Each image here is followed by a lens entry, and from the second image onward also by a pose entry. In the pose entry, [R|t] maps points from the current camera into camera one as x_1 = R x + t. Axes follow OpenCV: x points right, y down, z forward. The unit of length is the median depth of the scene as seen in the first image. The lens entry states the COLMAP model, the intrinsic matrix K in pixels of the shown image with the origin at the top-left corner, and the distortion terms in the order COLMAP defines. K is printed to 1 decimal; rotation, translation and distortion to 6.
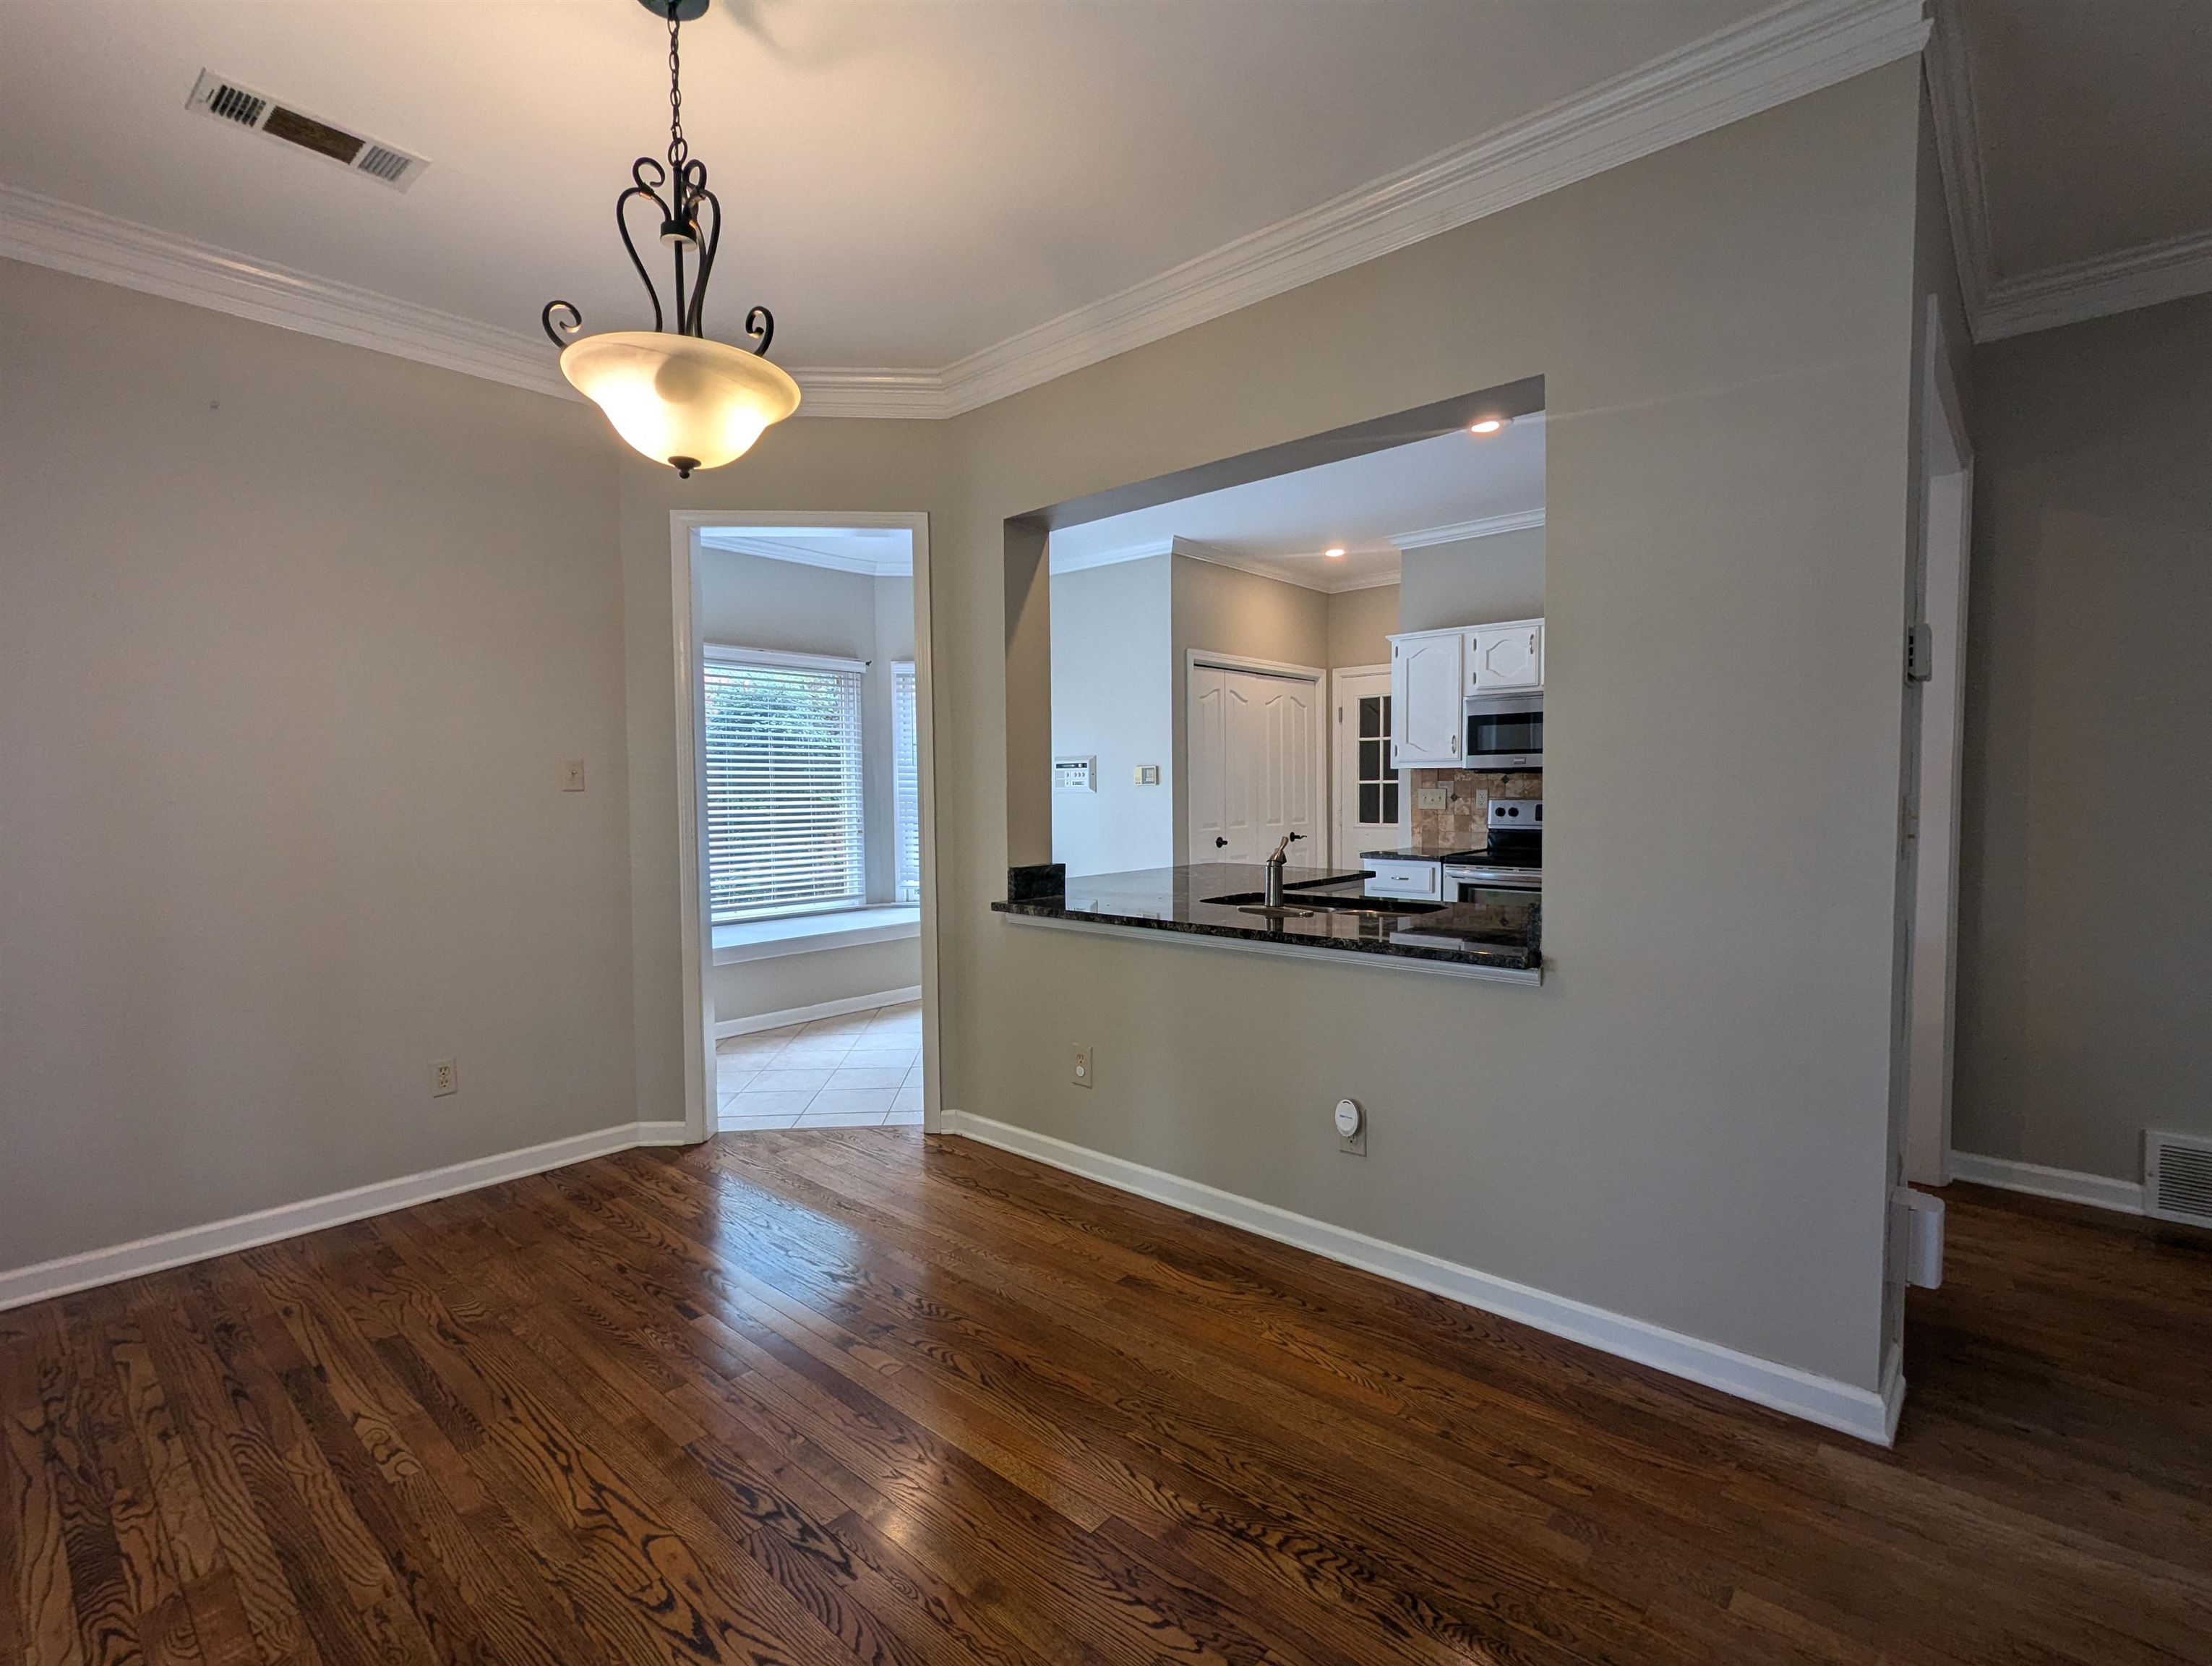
lens RADIAL K [[1039.2, 0, 1100.2], [0, 1039.2, 834.7], [0, 0, 1]] dist [0.001458, -0.000042]
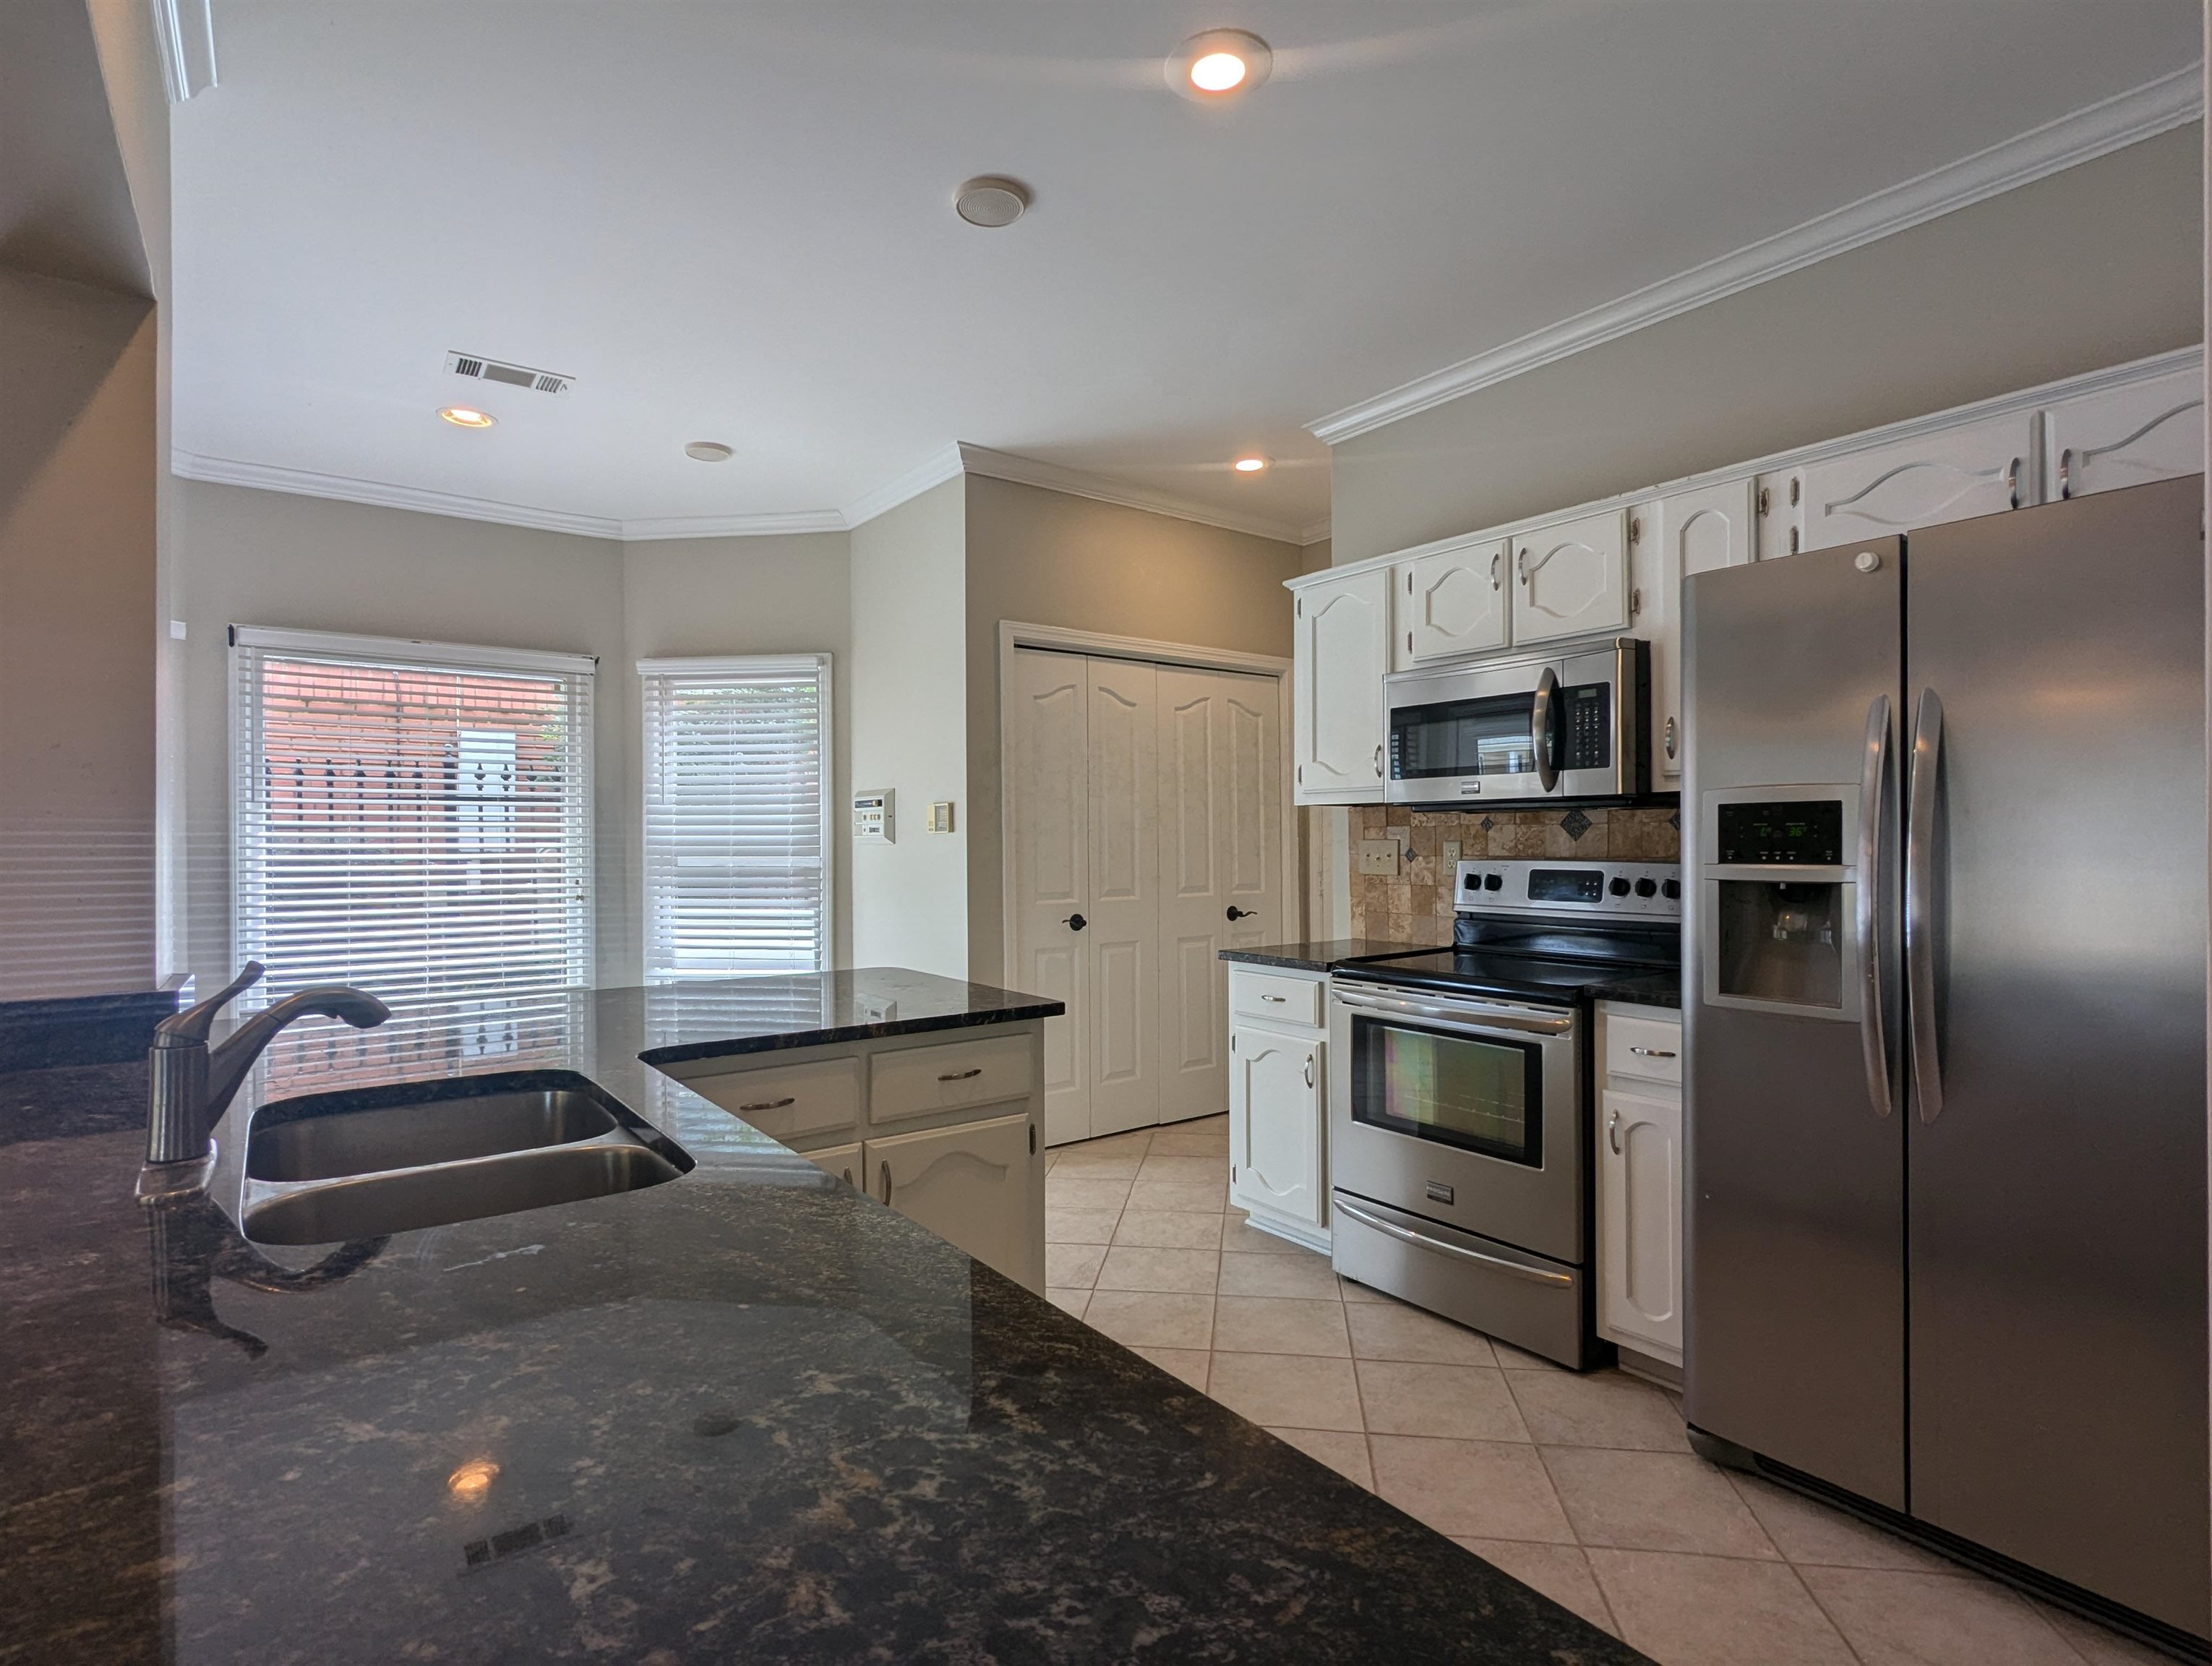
lens RADIAL K [[1124.2, 0, 1106.0], [0, 1124.2, 833.0], [0, 0, 1]] dist [-0.003590, -0.000197]
pose [[0.982090, 0.002795, -0.188392, 0.295774], [-0.012302, 0.998708, -0.049313, -0.015434], [0.188011, 0.050747, 0.980855, 0.359039]]
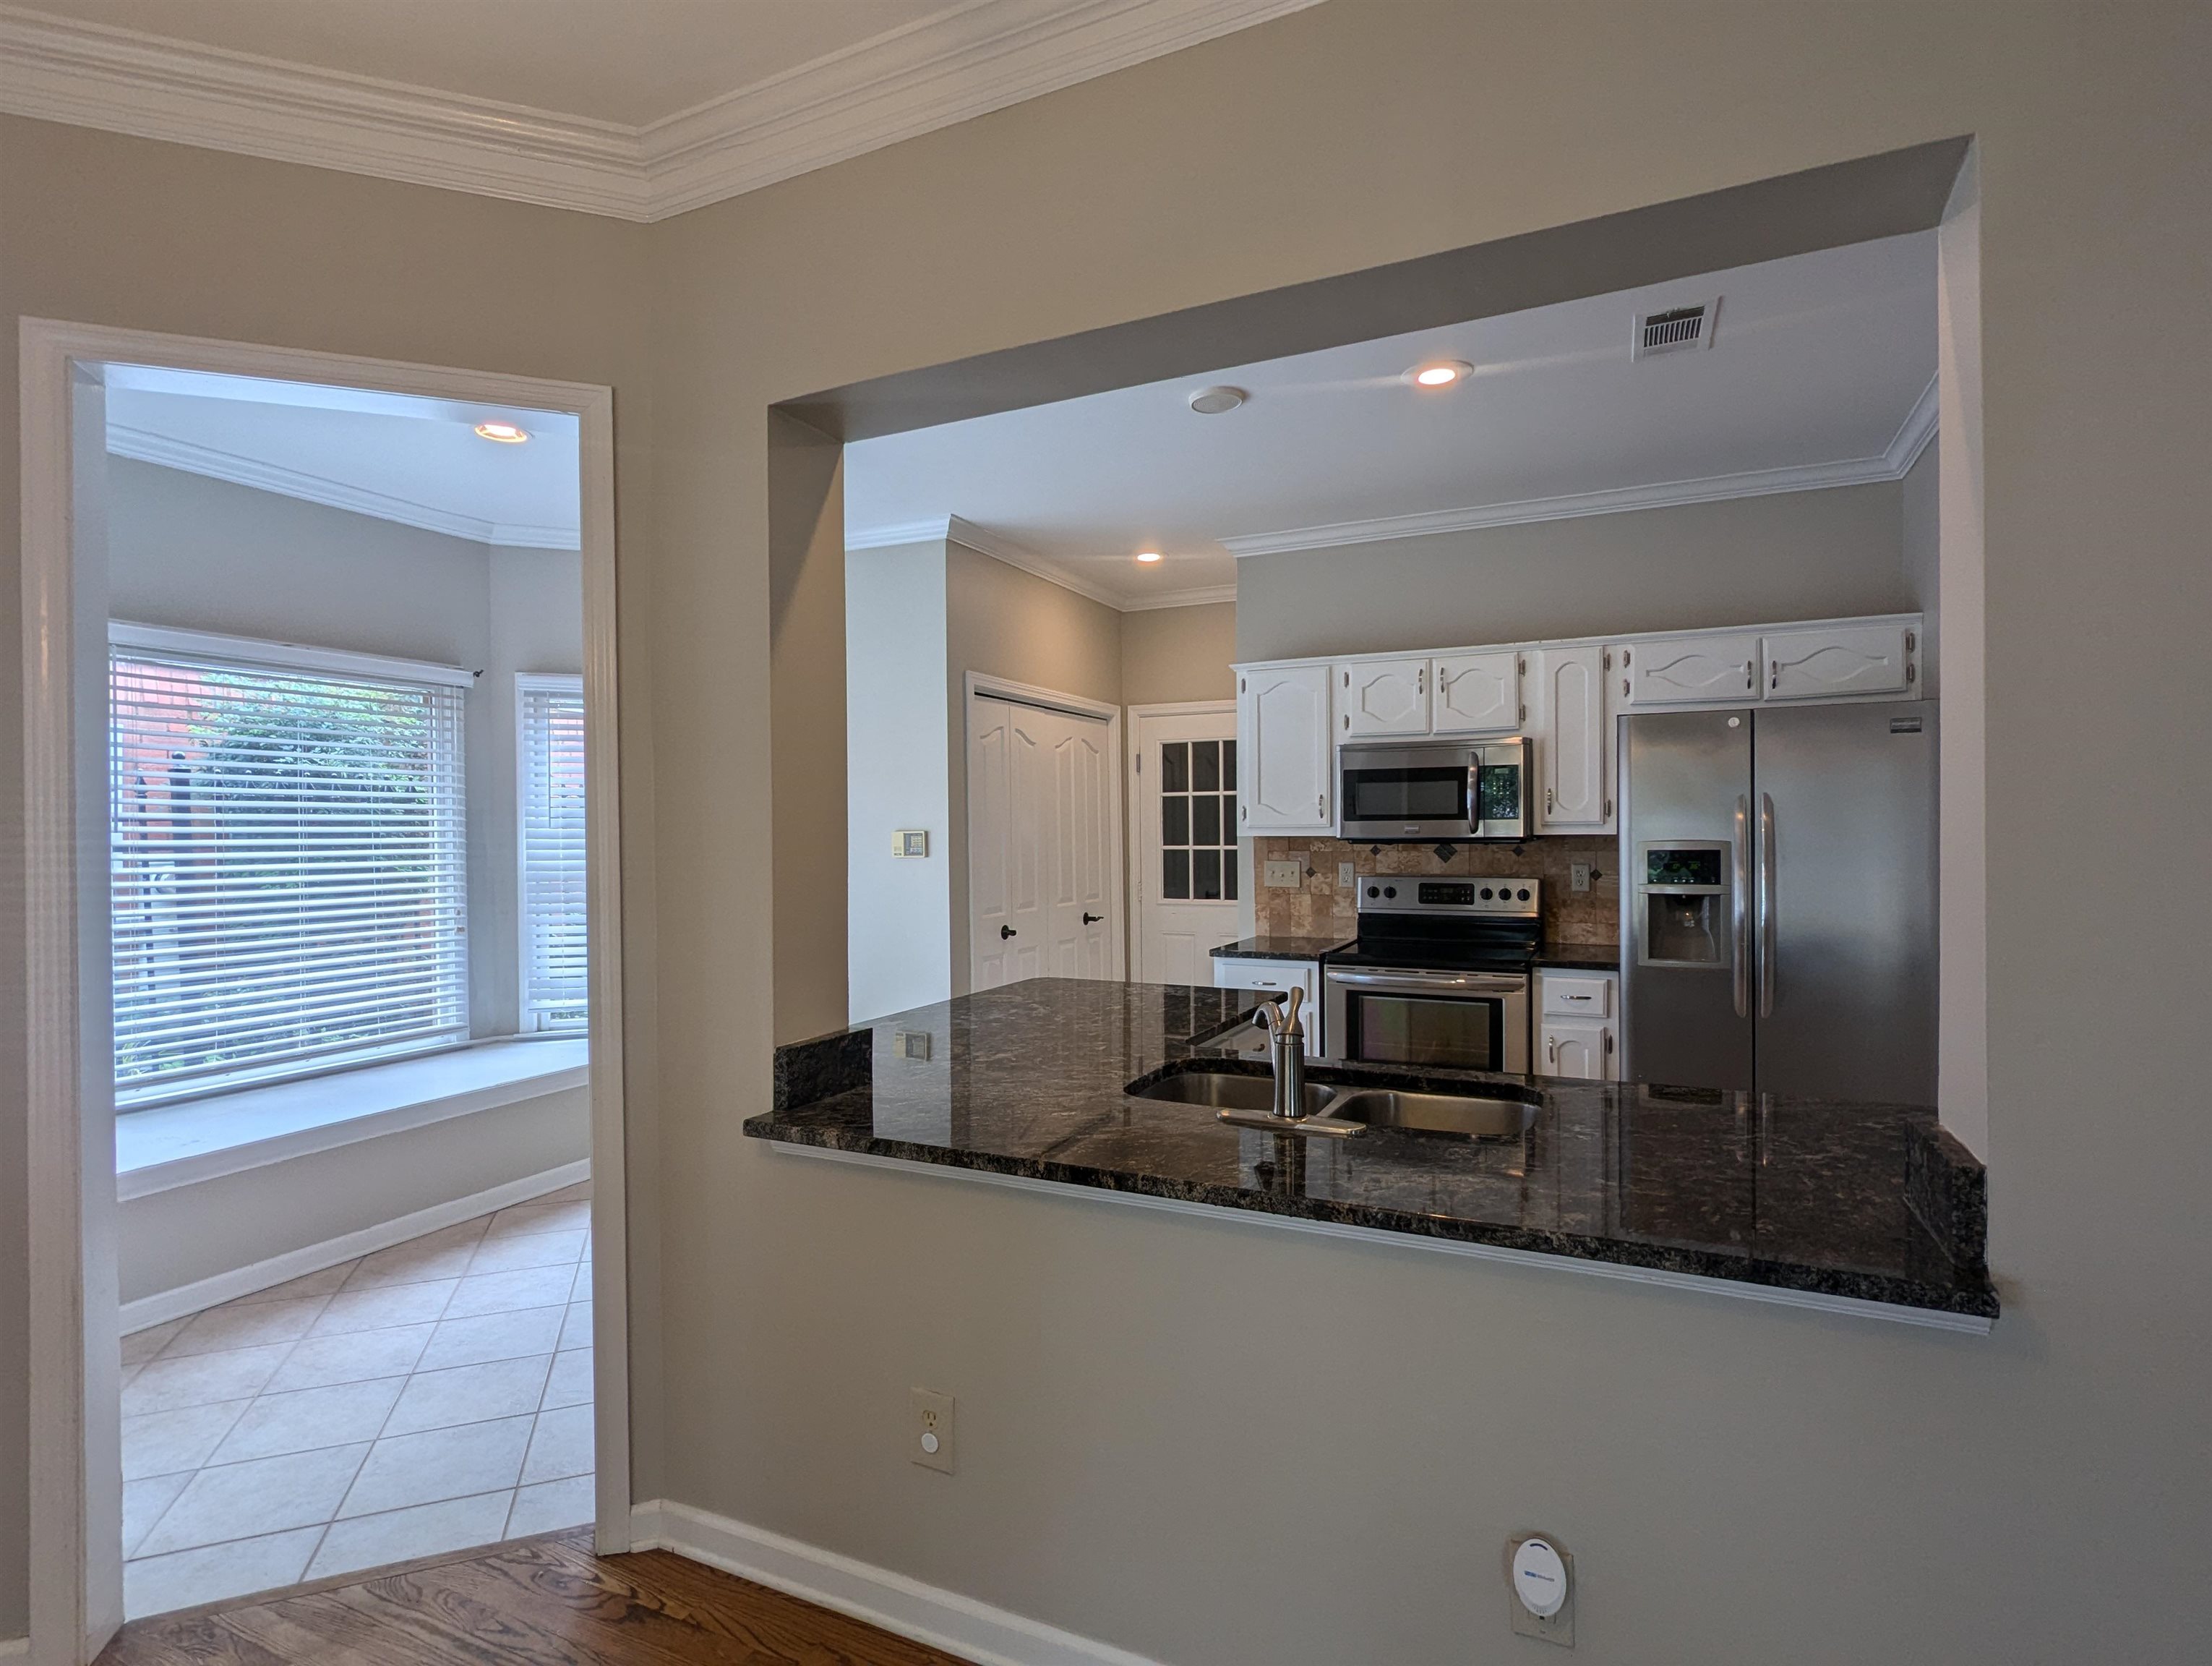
lens RADIAL K [[1120.4, 0, 1103.7], [0, 1120.4, 833.6], [0, 0, 1]] dist [-0.002551, -0.000545]
pose [[0.956567, -0.000193, 0.291512, -0.056739], [0.013307, 0.998986, -0.043003, -0.031316], [-0.291208, 0.045014, 0.955600, 0.237444]]
